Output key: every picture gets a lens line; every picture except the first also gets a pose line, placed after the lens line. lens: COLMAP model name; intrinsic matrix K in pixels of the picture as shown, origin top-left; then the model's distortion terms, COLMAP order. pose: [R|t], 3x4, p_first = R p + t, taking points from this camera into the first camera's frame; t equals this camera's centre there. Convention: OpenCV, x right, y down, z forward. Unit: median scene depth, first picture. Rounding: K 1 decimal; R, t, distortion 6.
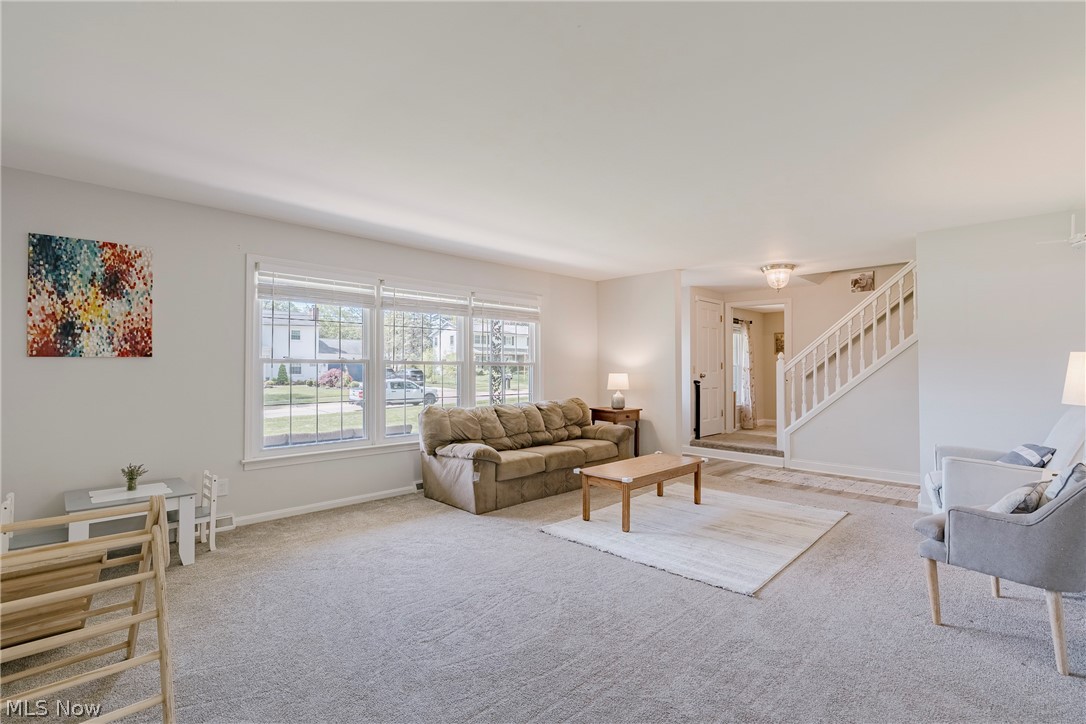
lens RADIAL K [[496.8, 0, 549.6], [0, 496.8, 365.7], [0, 0, 1]] dist [-0.001791, 0.000546]
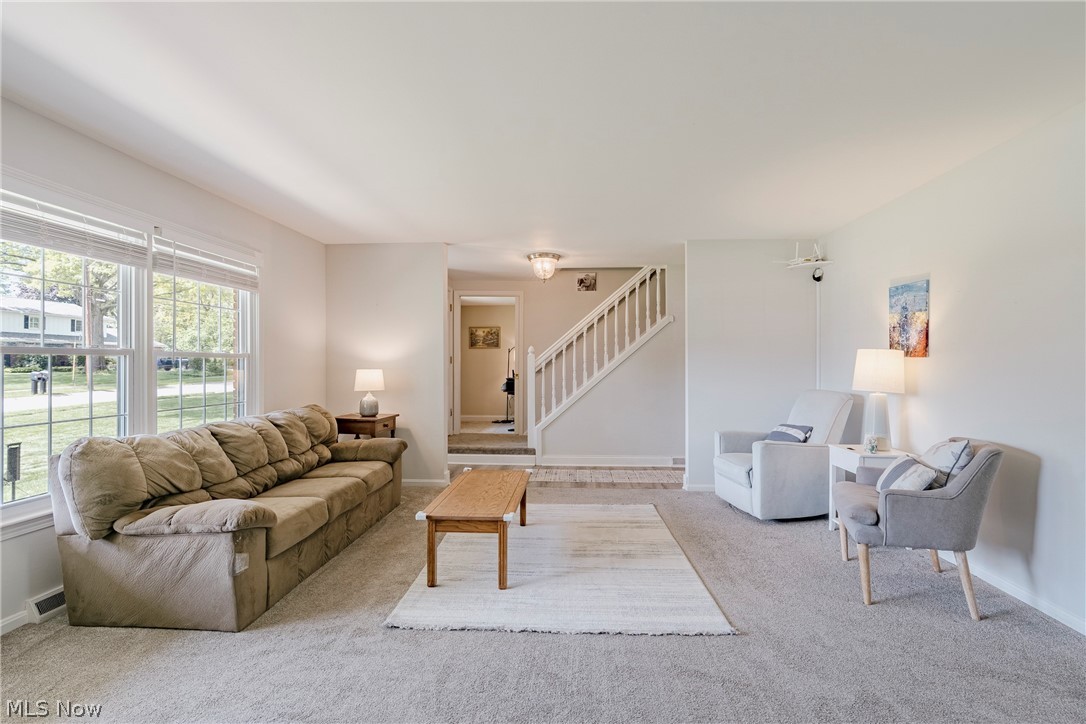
lens RADIAL K [[512.5, 0, 539.3], [0, 512.5, 360.0], [0, 0, 1]] dist [-0.002698, 0.000246]
pose [[0.757091, 0.003690, 0.653299, -0.236392], [-0.002994, 0.999993, -0.002178, 0.003116], [-0.653303, -0.000307, 0.757097, 0.324906]]
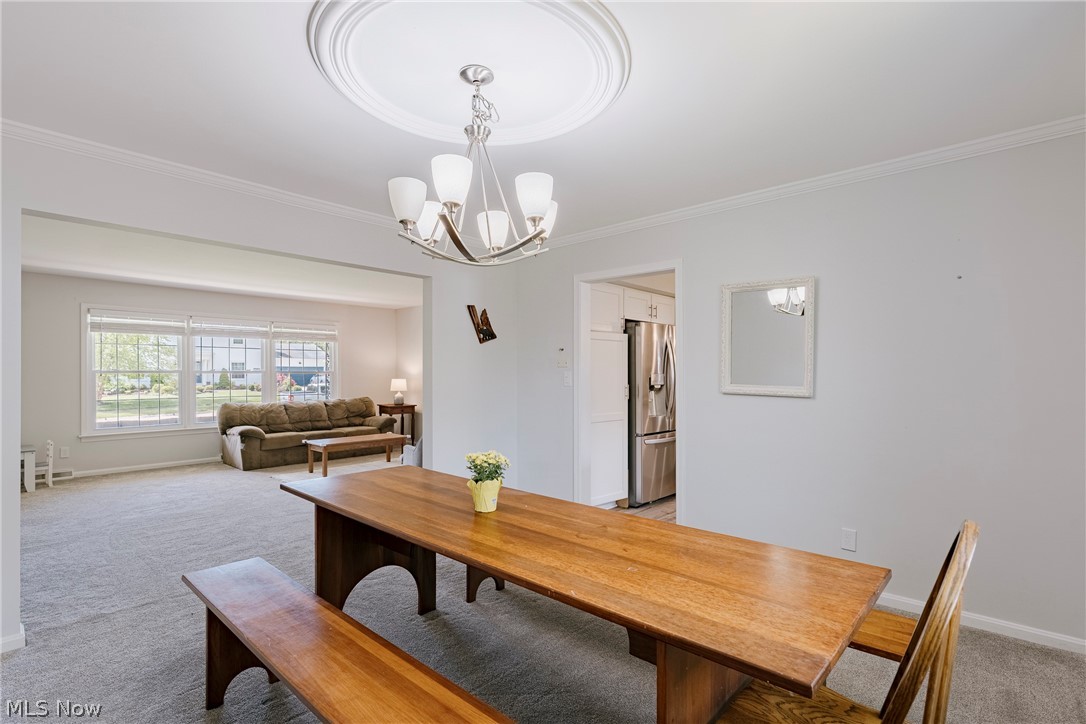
lens RADIAL K [[517.6, 0, 560.5], [0, 517.6, 378.4], [0, 0, 1]] dist [-0.000135, 0.000036]
pose [[0.998271, -0.001442, 0.058757, 0.669130], [0.000369, 0.999833, 0.018269, -0.016396], [-0.058773, -0.018216, 0.998105, -0.597481]]
